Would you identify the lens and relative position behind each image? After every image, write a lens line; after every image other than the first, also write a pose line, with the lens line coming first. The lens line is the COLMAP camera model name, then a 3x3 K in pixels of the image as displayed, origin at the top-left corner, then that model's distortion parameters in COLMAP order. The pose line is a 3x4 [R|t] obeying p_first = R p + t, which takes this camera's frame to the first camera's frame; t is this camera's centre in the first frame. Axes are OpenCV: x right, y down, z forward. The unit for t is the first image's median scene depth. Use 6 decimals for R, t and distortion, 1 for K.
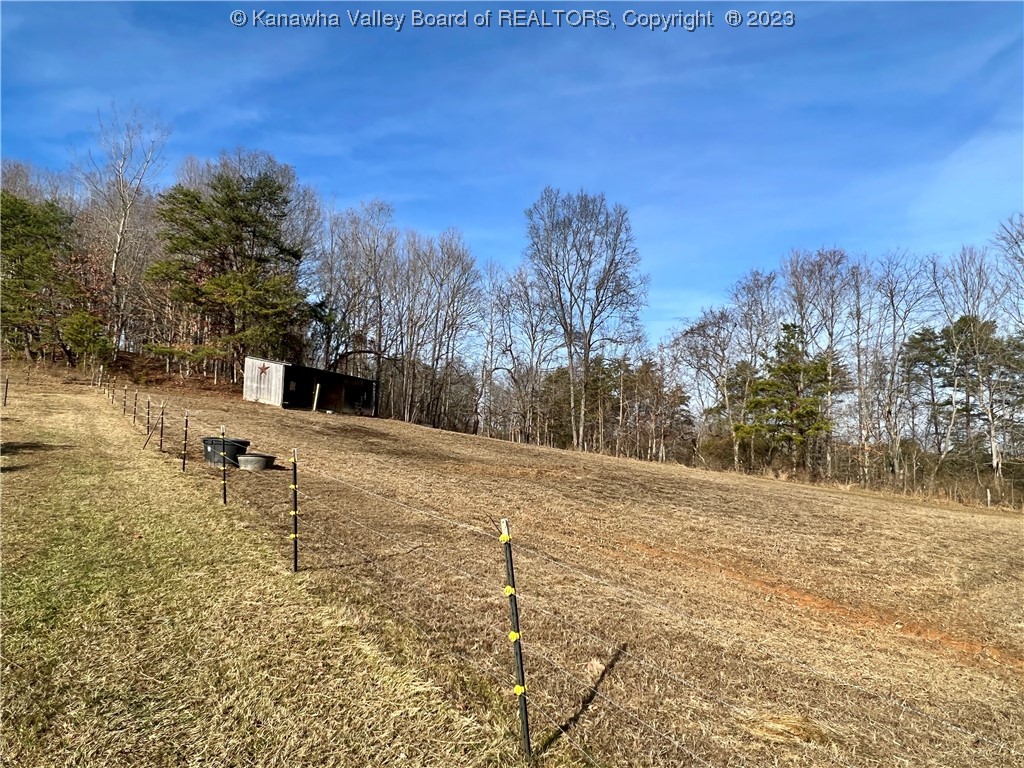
lens RADIAL K [[678.4, 0, 512.0], [0, 678.4, 384.0], [0, 0, 1]] dist [-0.004736, -0.001541]
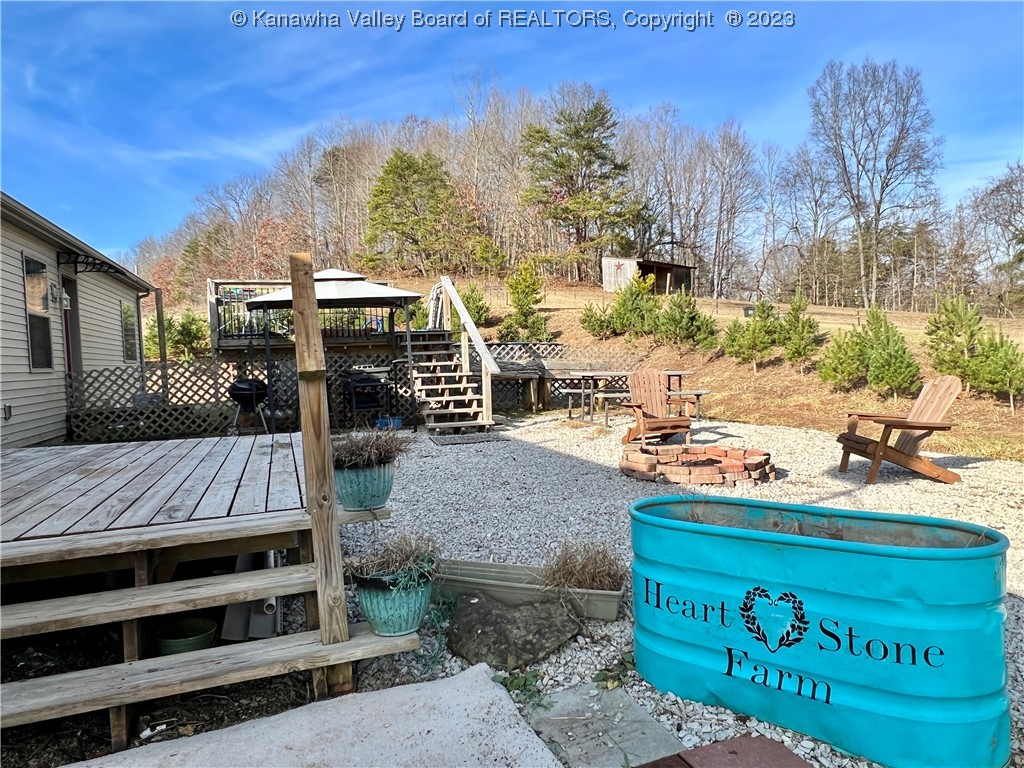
lens RADIAL K [[678.4, 0, 512.0], [0, 678.4, 384.0], [0, 0, 1]] dist [-0.004736, -0.001541]
pose [[0.951688, -0.044063, -0.303890, -0.131619], [0.093872, 0.984020, 0.151300, -0.011130], [0.292367, -0.172517, 0.940617, -0.216681]]
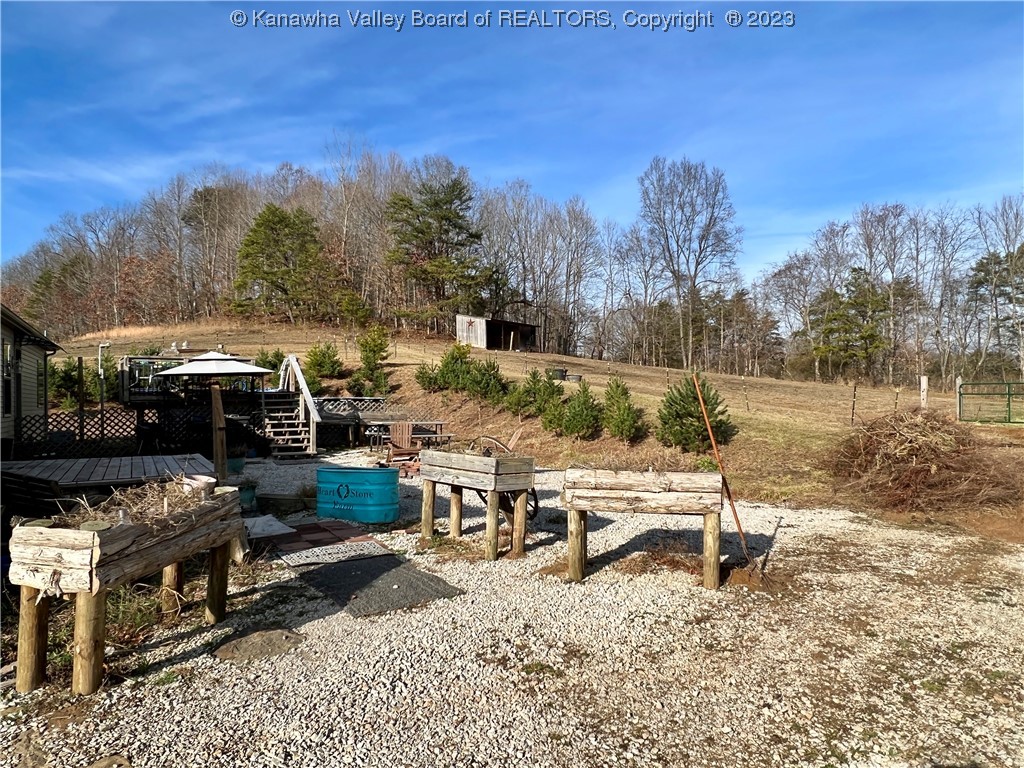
lens RADIAL K [[678.4, 0, 512.0], [0, 678.4, 384.0], [0, 0, 1]] dist [-0.004736, -0.001541]
pose [[0.991661, -0.037745, -0.123224, -0.077698], [0.050620, 0.993383, 0.103088, -0.027190], [0.118518, -0.108466, 0.987010, -0.312718]]
